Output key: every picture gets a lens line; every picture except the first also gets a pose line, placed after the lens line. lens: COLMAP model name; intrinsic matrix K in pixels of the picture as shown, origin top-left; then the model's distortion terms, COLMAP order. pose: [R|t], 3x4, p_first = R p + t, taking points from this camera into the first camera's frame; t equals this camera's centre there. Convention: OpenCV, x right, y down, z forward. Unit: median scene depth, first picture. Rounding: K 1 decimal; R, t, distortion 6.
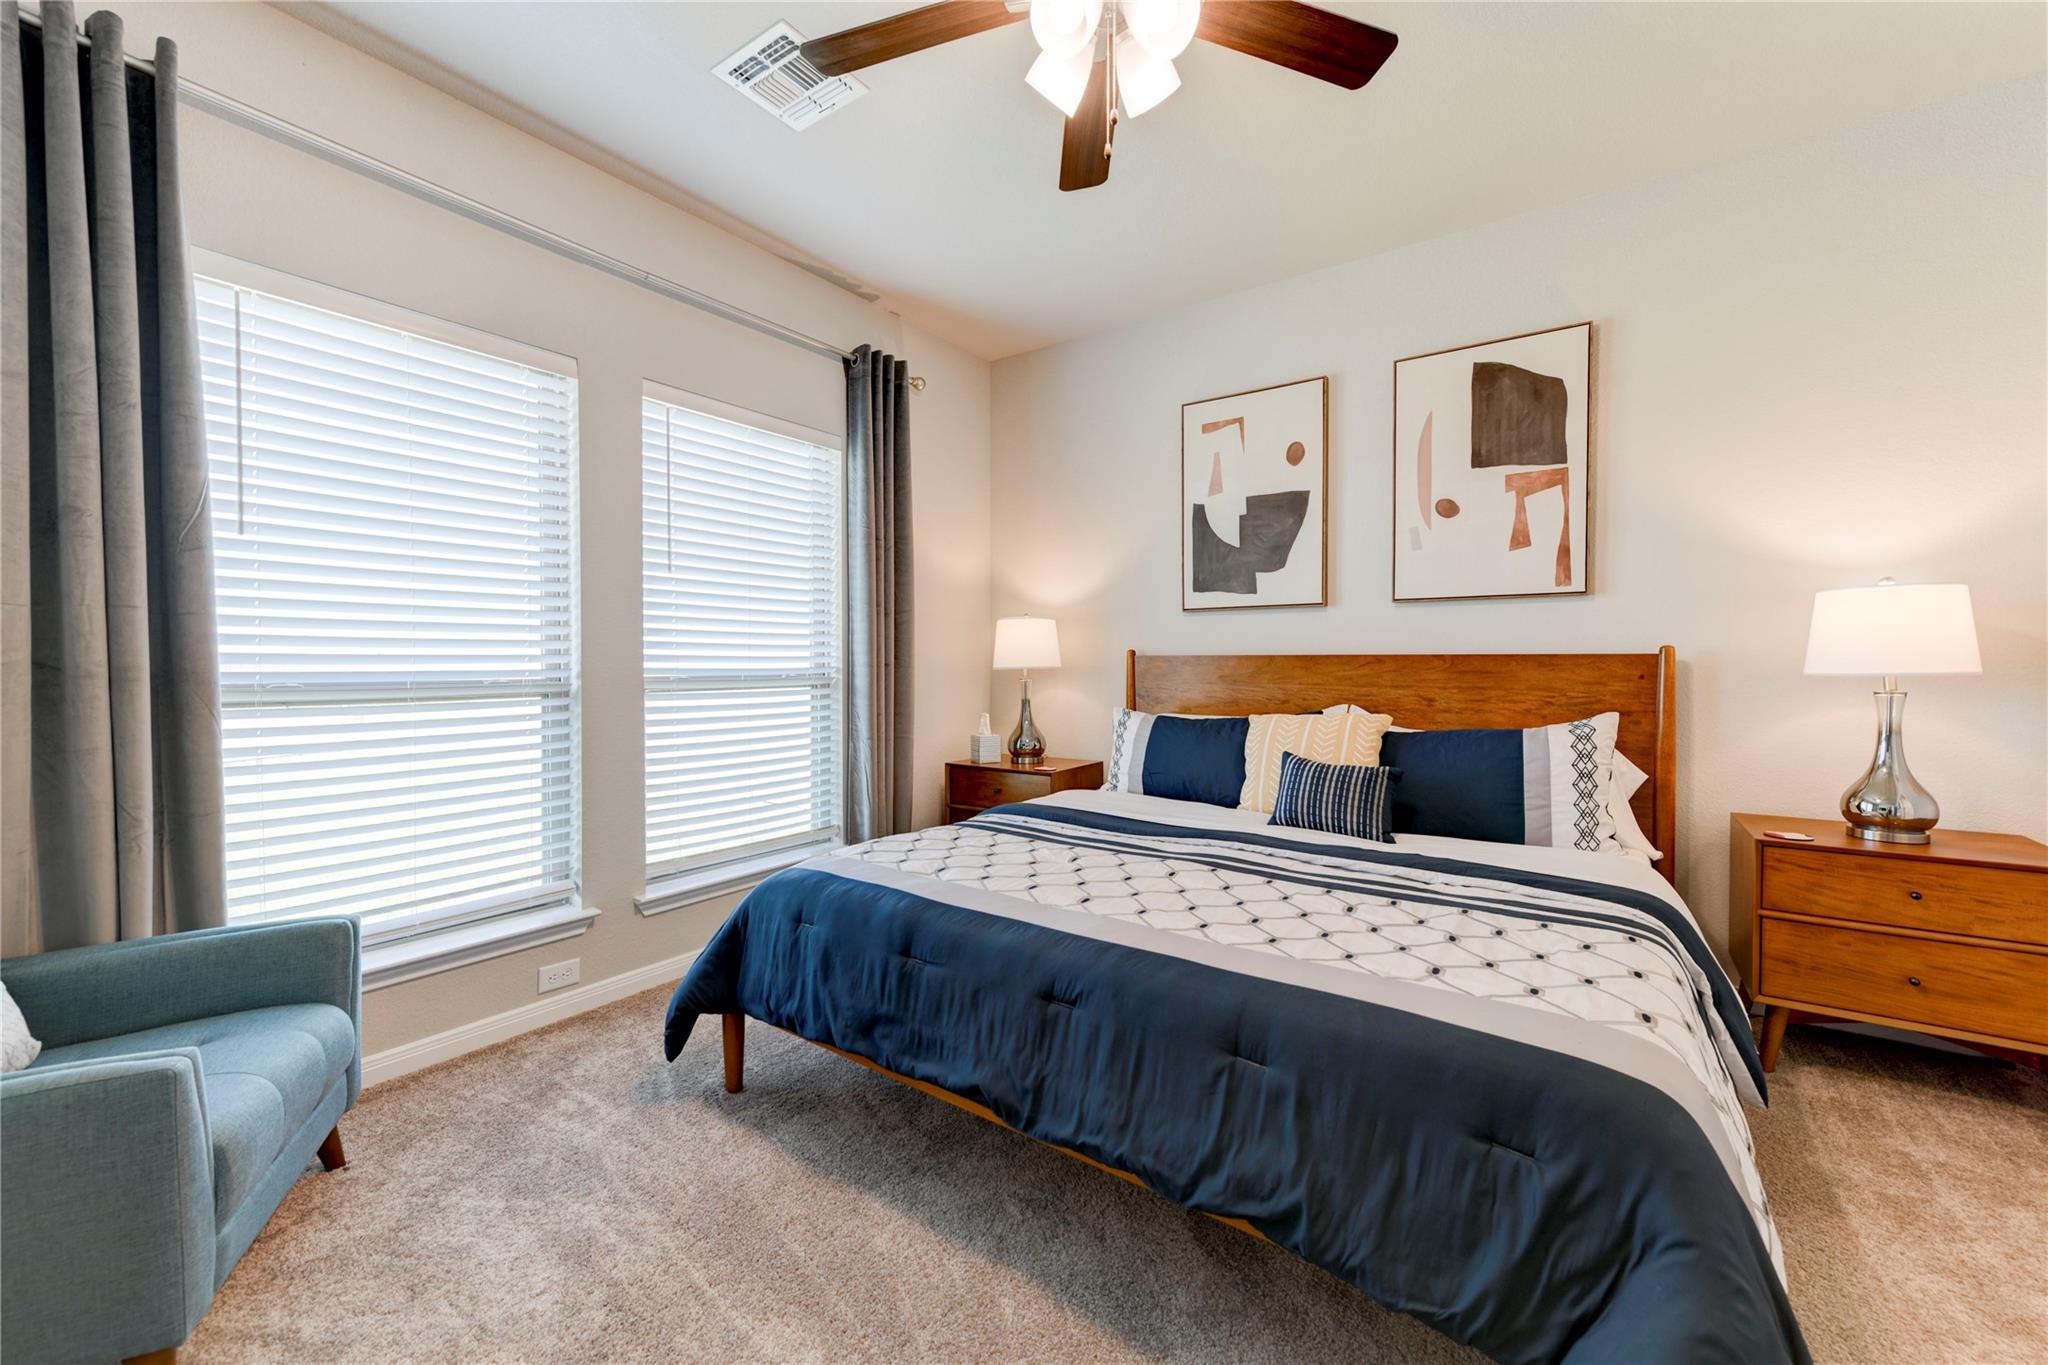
lens RADIAL K [[803.5, 0, 1032.1], [0, 803.5, 675.8], [0, 0, 1]] dist [0.008405, -0.002564]
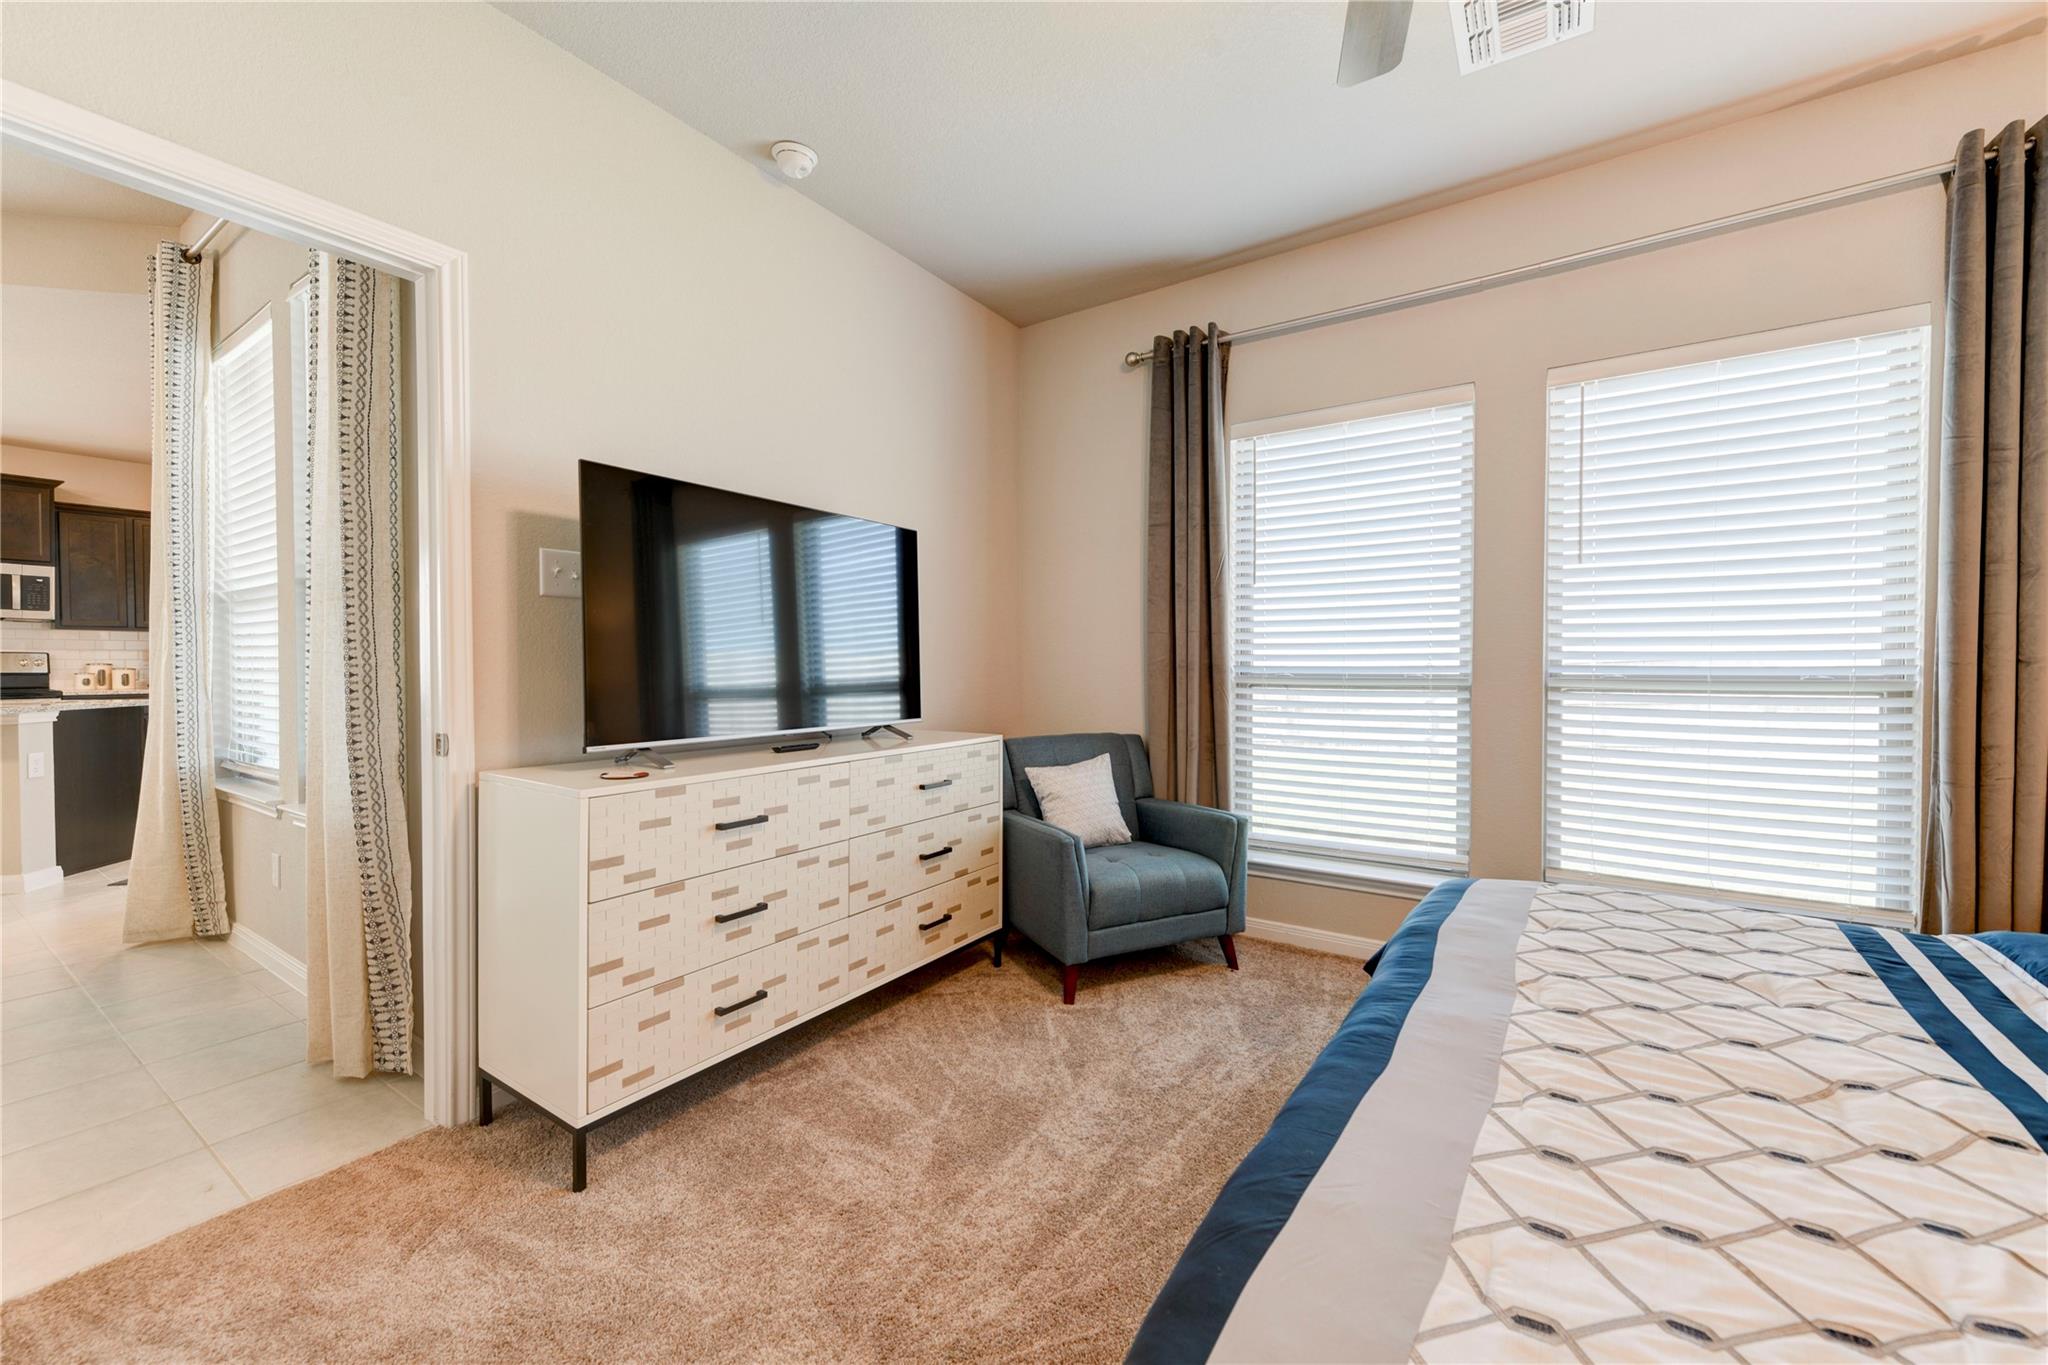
lens RADIAL K [[803.5, 0, 1032.1], [0, 803.5, 675.8], [0, 0, 1]] dist [0.008405, -0.002564]
pose [[0.038490, 0.022645, -0.999002, 0.517345], [-0.011824, 0.999684, 0.022205, -0.012406], [0.999189, 0.010958, 0.038745, 0.362674]]
